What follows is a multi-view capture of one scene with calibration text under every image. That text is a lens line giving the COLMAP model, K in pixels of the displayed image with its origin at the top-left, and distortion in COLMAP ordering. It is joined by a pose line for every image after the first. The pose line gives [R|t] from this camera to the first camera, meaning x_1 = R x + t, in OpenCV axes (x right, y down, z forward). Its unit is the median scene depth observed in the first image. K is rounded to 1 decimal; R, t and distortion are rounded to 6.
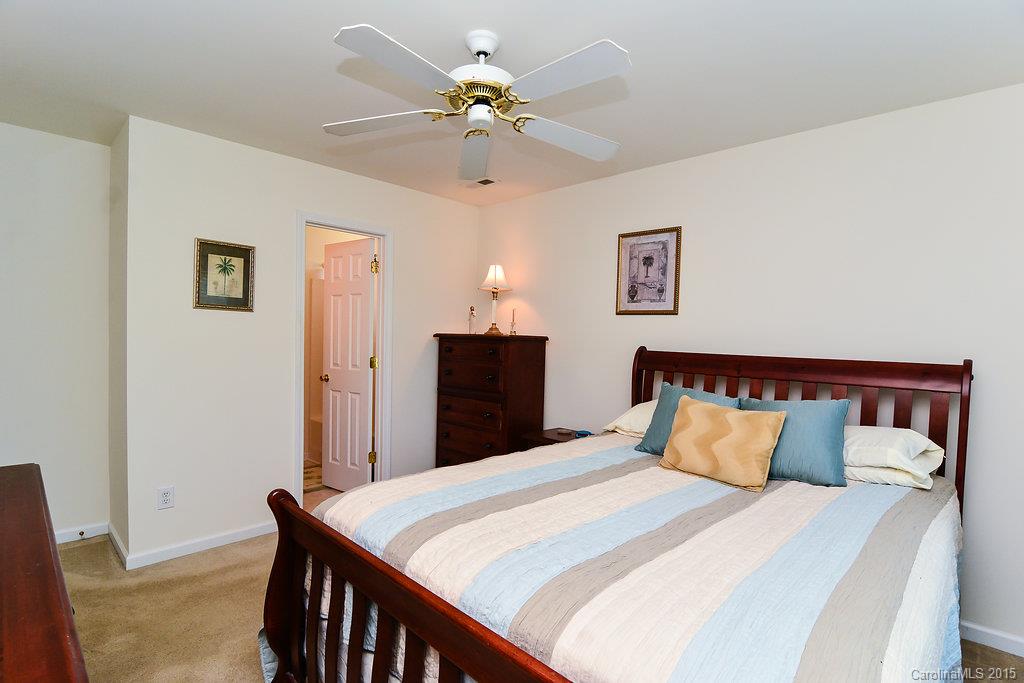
lens RADIAL K [[493.7, 0, 512.0], [0, 493.7, 341.5], [0, 0, 1]] dist [-0.000037, -0.011261]
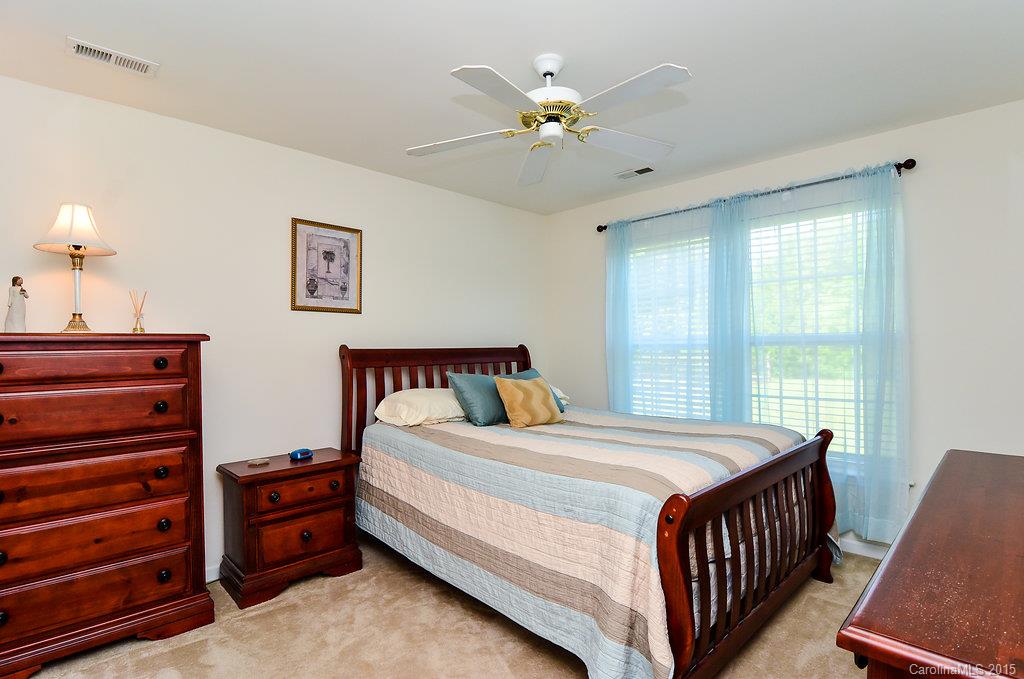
lens RADIAL K [[493.7, 0, 512.0], [0, 493.7, 339.5], [0, 0, 1]] dist [-0.000037, -0.011261]
pose [[0.034606, 0.002886, 0.999397, -0.657892], [0.037762, 0.999278, -0.004193, 0.015051], [-0.998687, 0.037884, 0.034472, 0.618066]]
